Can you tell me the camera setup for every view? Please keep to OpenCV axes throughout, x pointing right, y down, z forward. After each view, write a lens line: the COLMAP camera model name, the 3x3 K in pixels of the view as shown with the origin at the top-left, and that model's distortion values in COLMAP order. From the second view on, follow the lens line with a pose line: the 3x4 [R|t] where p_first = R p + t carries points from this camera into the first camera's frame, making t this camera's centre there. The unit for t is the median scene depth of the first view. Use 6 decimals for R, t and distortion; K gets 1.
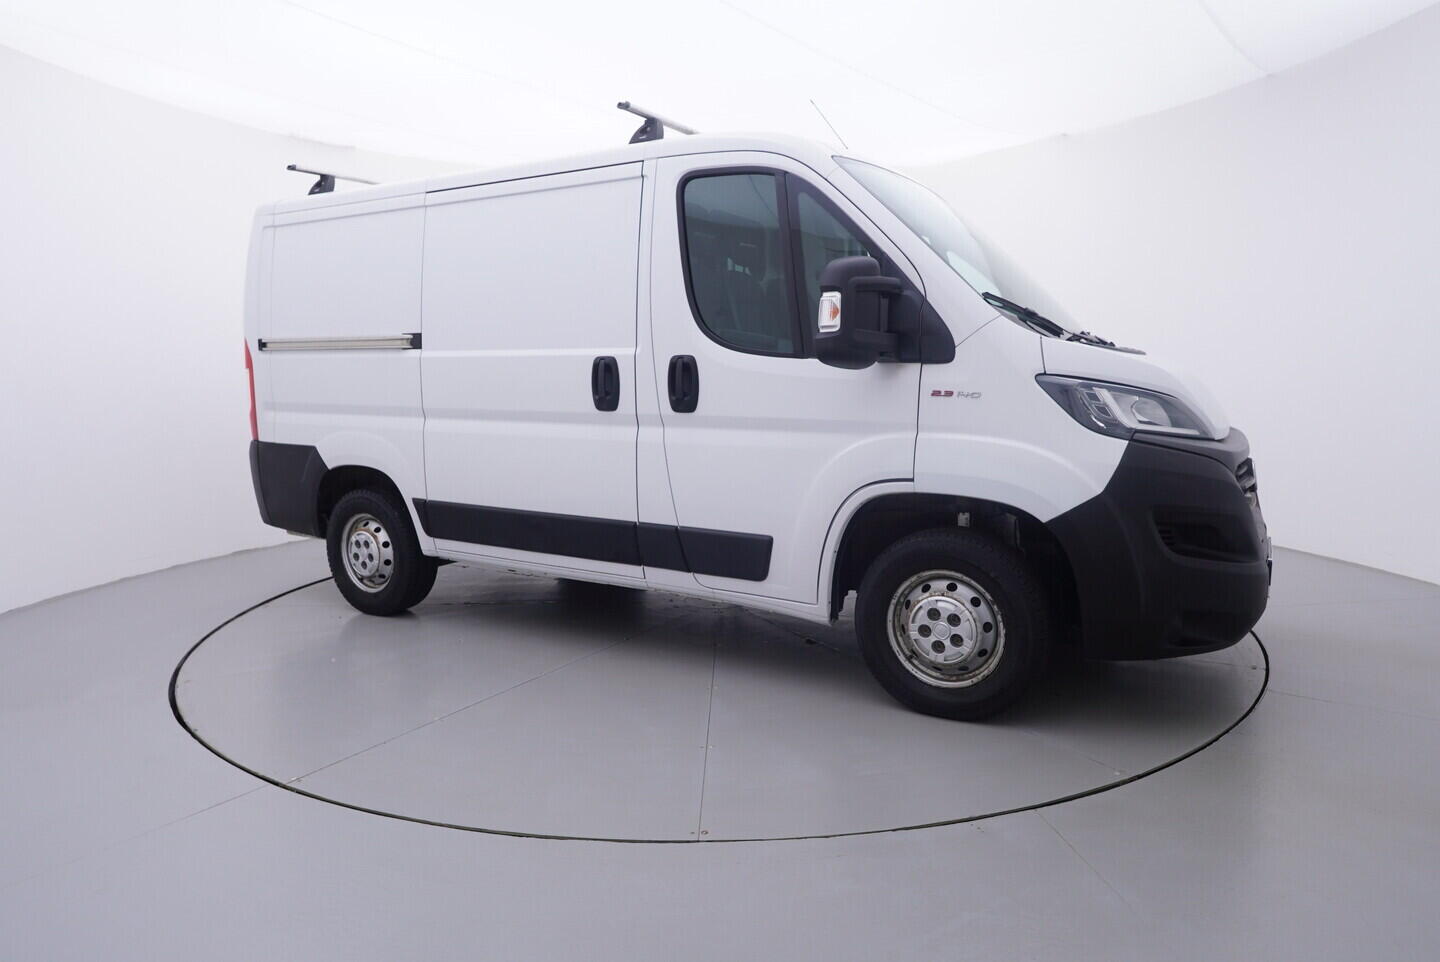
lens RADIAL K [[923.4, 0, 717.2], [0, 923.4, 530.3], [0, 0, 1]] dist [-0.000538, -0.000394]
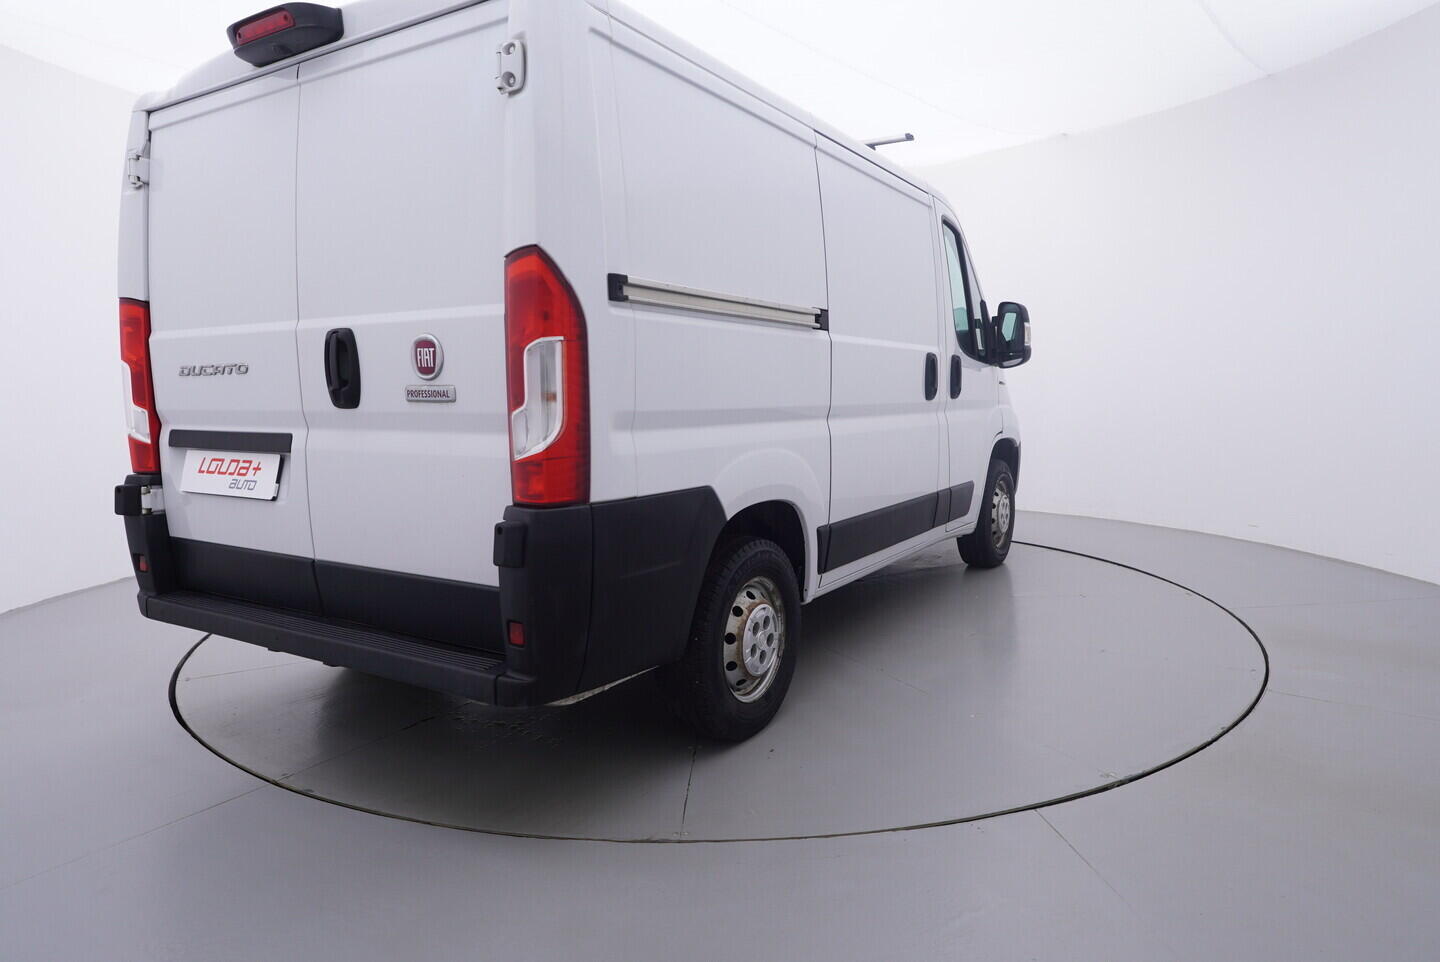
lens RADIAL K [[872.4, 0, 720.0], [0, 872.4, 481.0], [0, 0, 1]] dist [-0.000306, 0.000092]
pose [[0.011914, -0.118747, 0.992853, -1.220134], [0.148444, 0.982131, 0.115684, -0.196644], [-0.988849, 0.146005, 0.029328, 1.251903]]
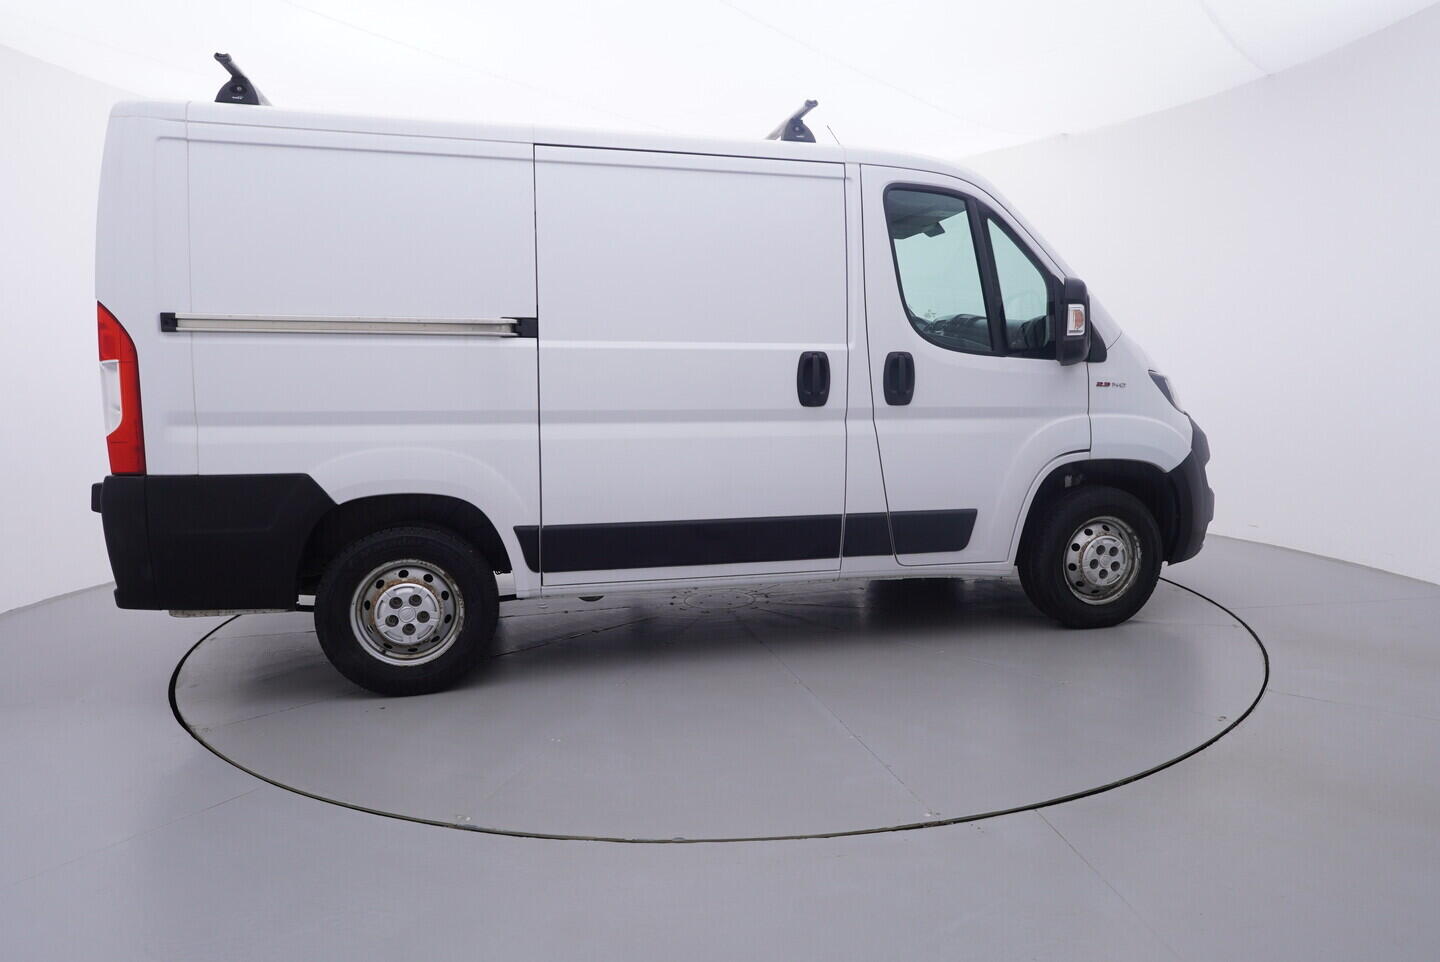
lens RADIAL K [[872.4, 0, 720.0], [0, 872.4, 481.0], [0, 0, 1]] dist [-0.000306, 0.000092]
pose [[0.697463, -0.094441, 0.710371, -0.869710], [0.115707, 0.993112, 0.018425, -0.079449], [-0.707218, 0.069344, 0.703586, 0.422139]]
